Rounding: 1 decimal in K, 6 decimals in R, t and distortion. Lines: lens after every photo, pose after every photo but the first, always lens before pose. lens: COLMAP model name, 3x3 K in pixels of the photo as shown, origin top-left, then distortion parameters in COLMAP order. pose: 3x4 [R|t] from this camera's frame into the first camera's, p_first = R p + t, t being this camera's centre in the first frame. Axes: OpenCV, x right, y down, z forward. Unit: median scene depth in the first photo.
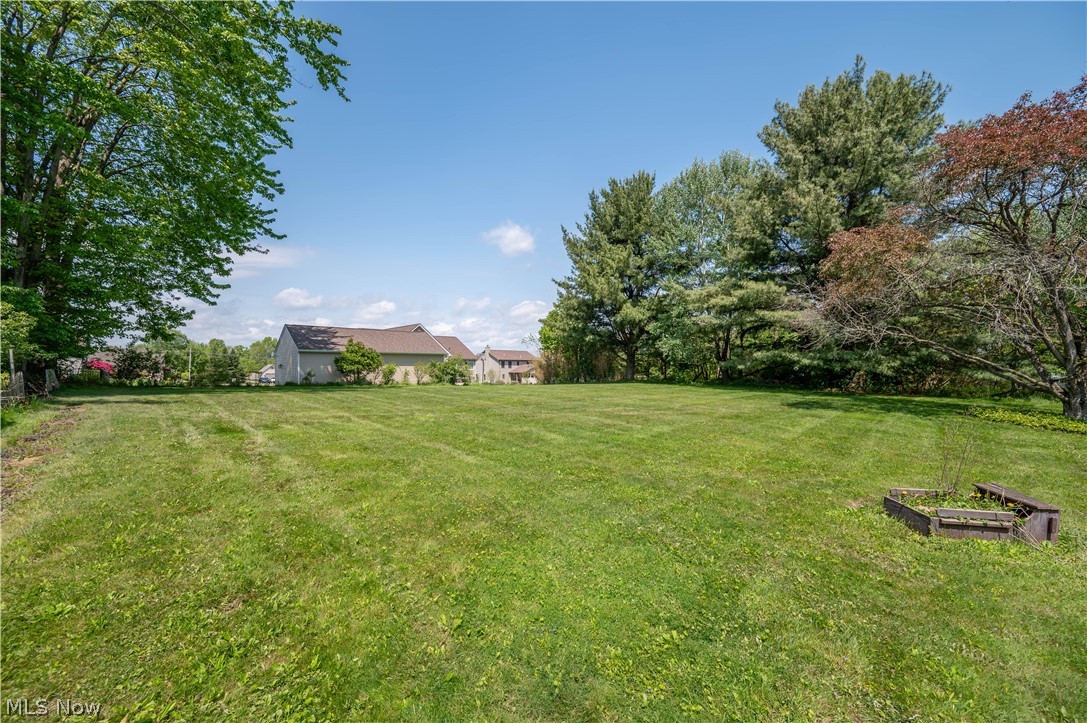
lens RADIAL K [[429.5, 0, 546.4], [0, 429.5, 354.7], [0, 0, 1]] dist [-0.001147, -0.000848]
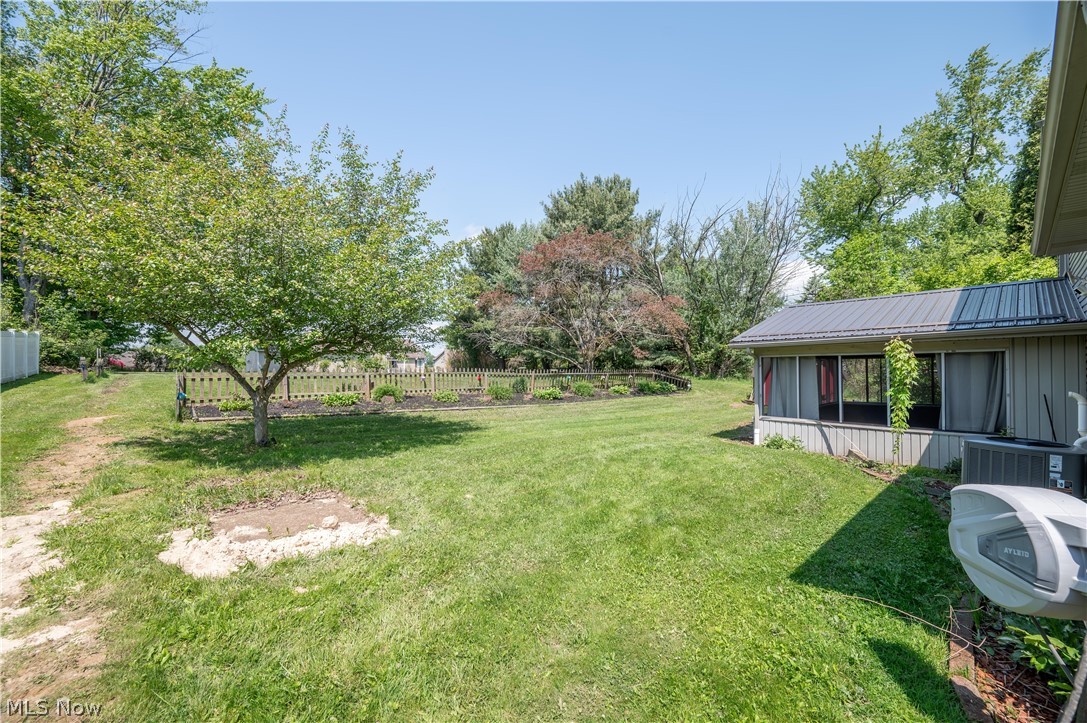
lens RADIAL K [[412.3, 0, 548.9], [0, 412.3, 364.0], [0, 0, 1]] dist [-0.000618, -0.000063]
pose [[0.998680, -0.021474, 0.046665, 0.495249], [0.020806, 0.999675, 0.014753, 0.051441], [-0.046966, -0.013763, 0.998802, -0.641253]]
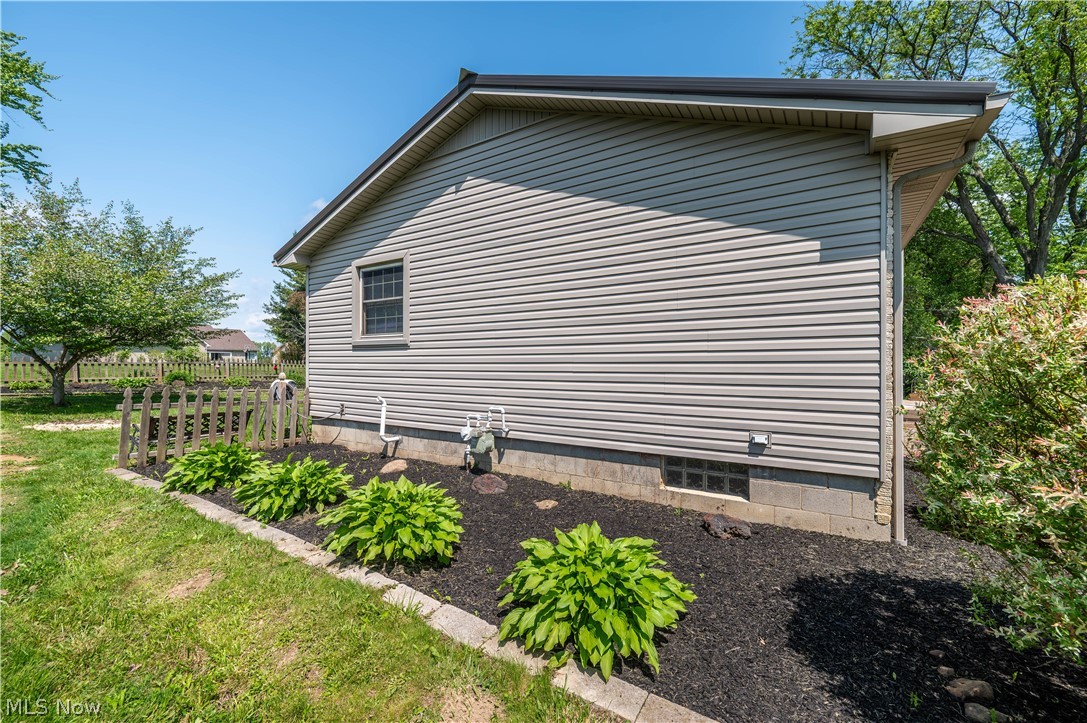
lens RADIAL K [[429.5, 0, 544.5], [0, 429.5, 366.7], [0, 0, 1]] dist [-0.001147, -0.000848]
pose [[0.949395, -0.014255, 0.313760, 0.682755], [0.003829, 0.999421, 0.033821, 0.054016], [-0.314060, -0.030908, 0.948900, -0.991716]]
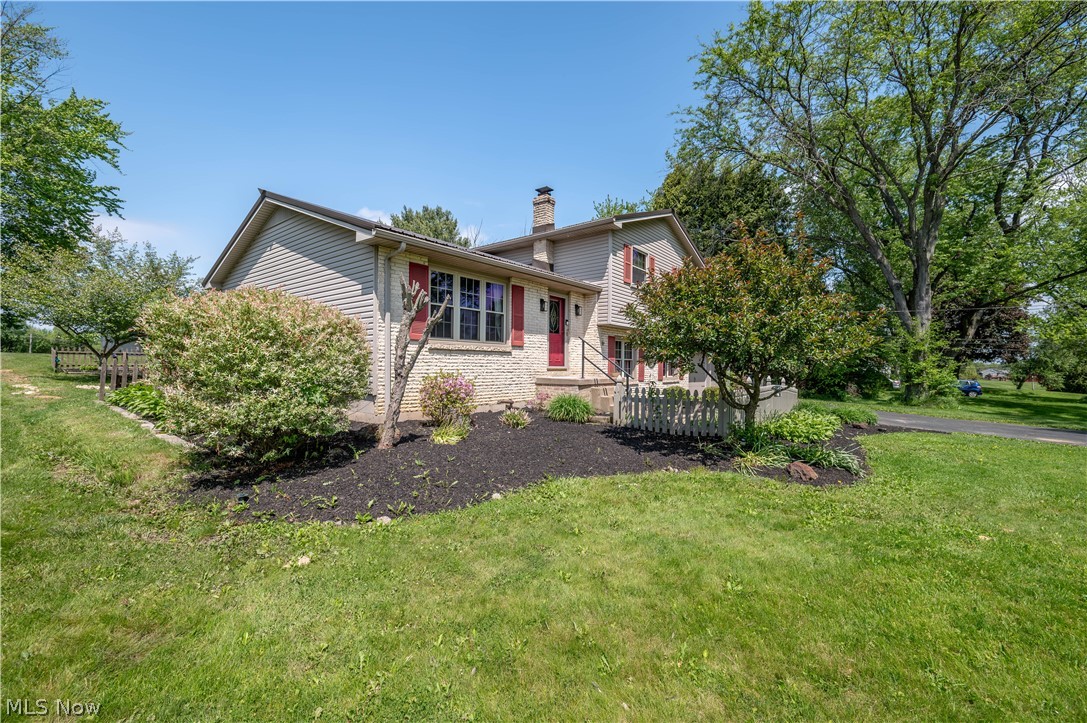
lens RADIAL K [[429.5, 0, 539.8], [0, 429.5, 366.5], [0, 0, 1]] dist [-0.001147, -0.000848]
pose [[0.978941, -0.002189, 0.204131, 0.914300], [-0.003905, 0.999559, 0.029442, 0.067849], [-0.204105, -0.029619, 0.978501, -1.250862]]
